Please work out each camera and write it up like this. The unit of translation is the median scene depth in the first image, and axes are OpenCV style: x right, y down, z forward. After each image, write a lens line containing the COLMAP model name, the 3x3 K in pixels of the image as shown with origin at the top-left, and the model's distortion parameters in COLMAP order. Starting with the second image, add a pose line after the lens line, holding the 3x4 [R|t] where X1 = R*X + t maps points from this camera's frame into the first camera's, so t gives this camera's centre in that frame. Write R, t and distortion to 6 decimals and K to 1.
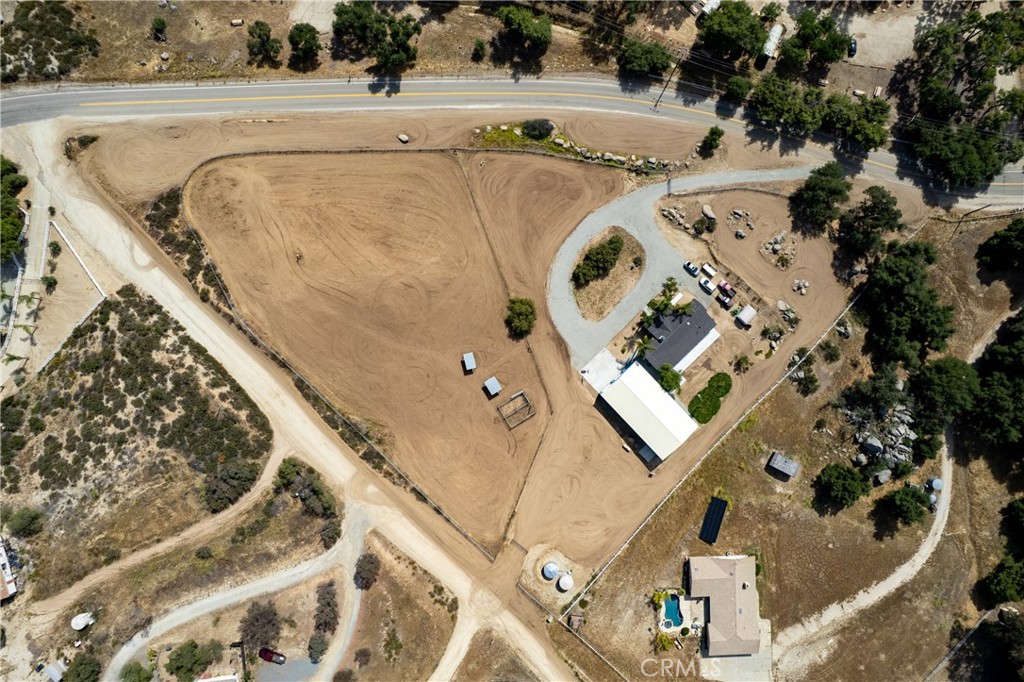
lens RADIAL K [[651.1, 0, 511.0], [0, 651.1, 355.3], [0, 0, 1]] dist [-0.069062, 0.063936]
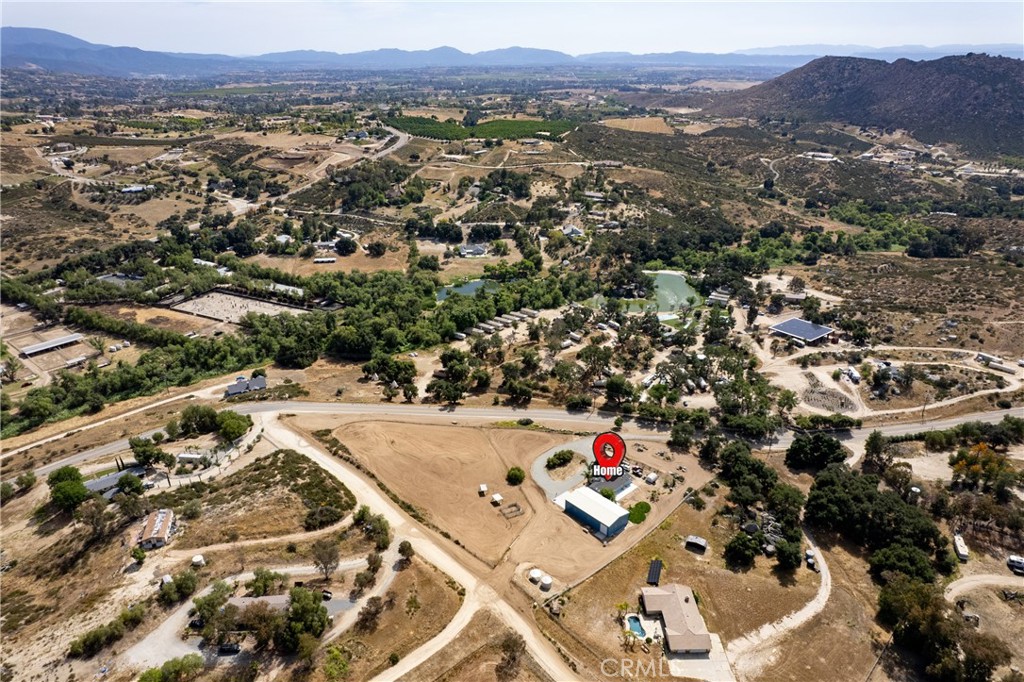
lens RADIAL K [[651.1, 0, 511.0], [0, 651.1, 355.3], [0, 0, 1]] dist [-0.069062, 0.063936]
pose [[0.999865, 0.004617, -0.015760, 0.028825], [-0.016182, 0.440551, -0.897582, 1.321226], [0.002799, 0.897716, 0.440566, -0.015806]]
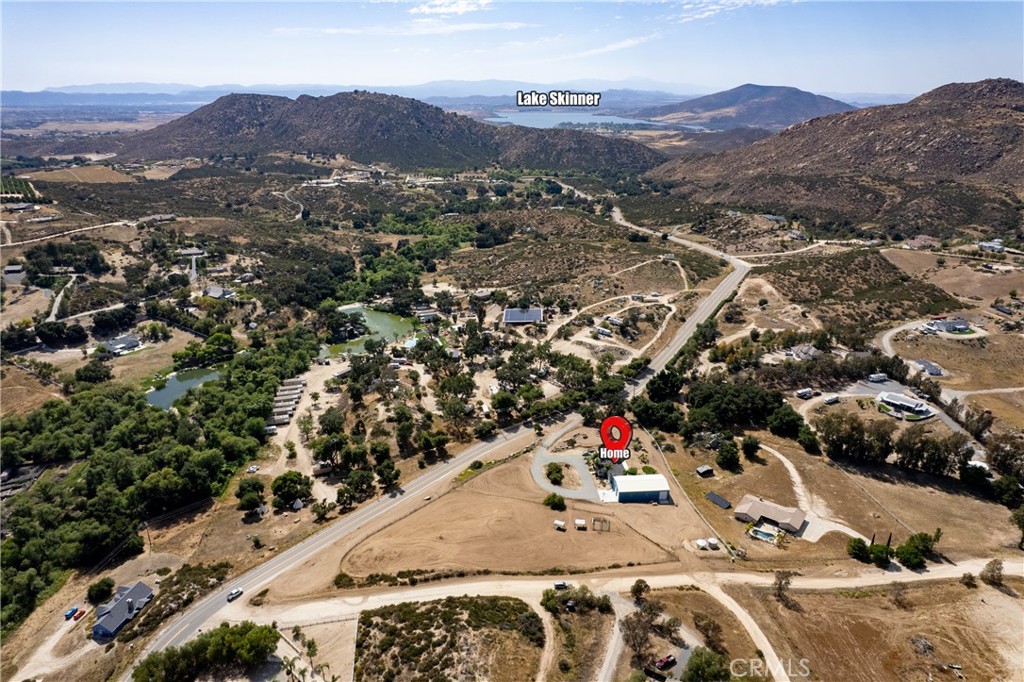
lens RADIAL K [[651.1, 0, 511.0], [0, 651.1, 355.3], [0, 0, 1]] dist [-0.069062, 0.063936]
pose [[0.630875, -0.296388, 0.717043, -1.162104], [0.775789, 0.255473, -0.576962, 0.733527], [-0.012181, 0.920265, 0.391106, -0.006579]]
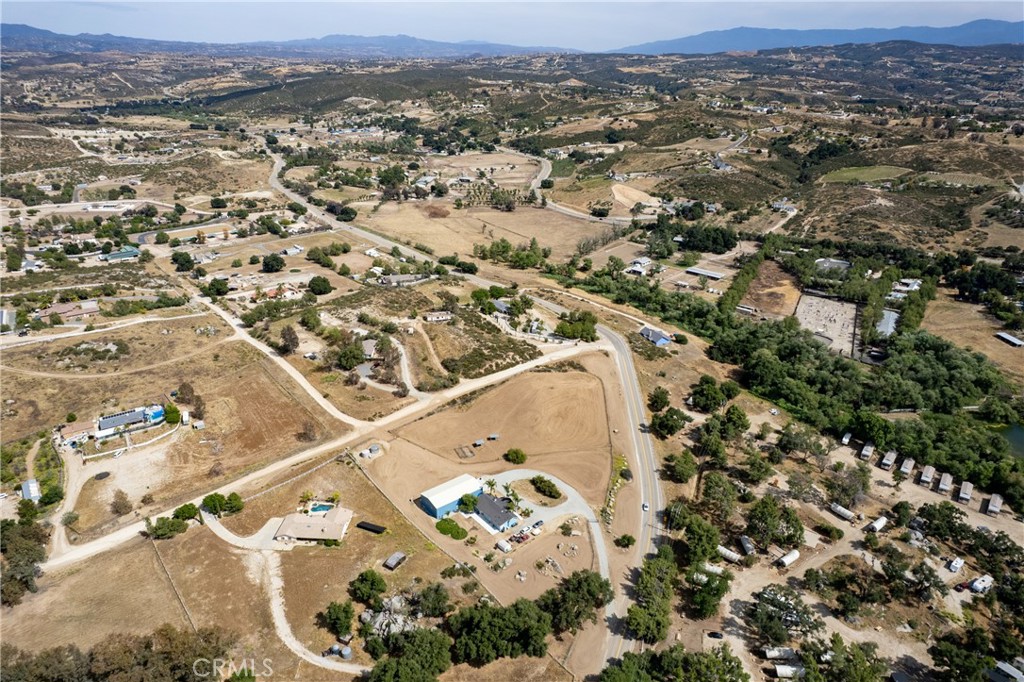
lens RADIAL K [[651.1, 0, 511.0], [0, 651.1, 355.3], [0, 0, 1]] dist [-0.069062, 0.063936]
pose [[-0.092608, 0.417097, -0.904132, 1.522862], [-0.995661, -0.030493, 0.087916, -0.195482], [0.009099, 0.908350, 0.418111, 0.006271]]
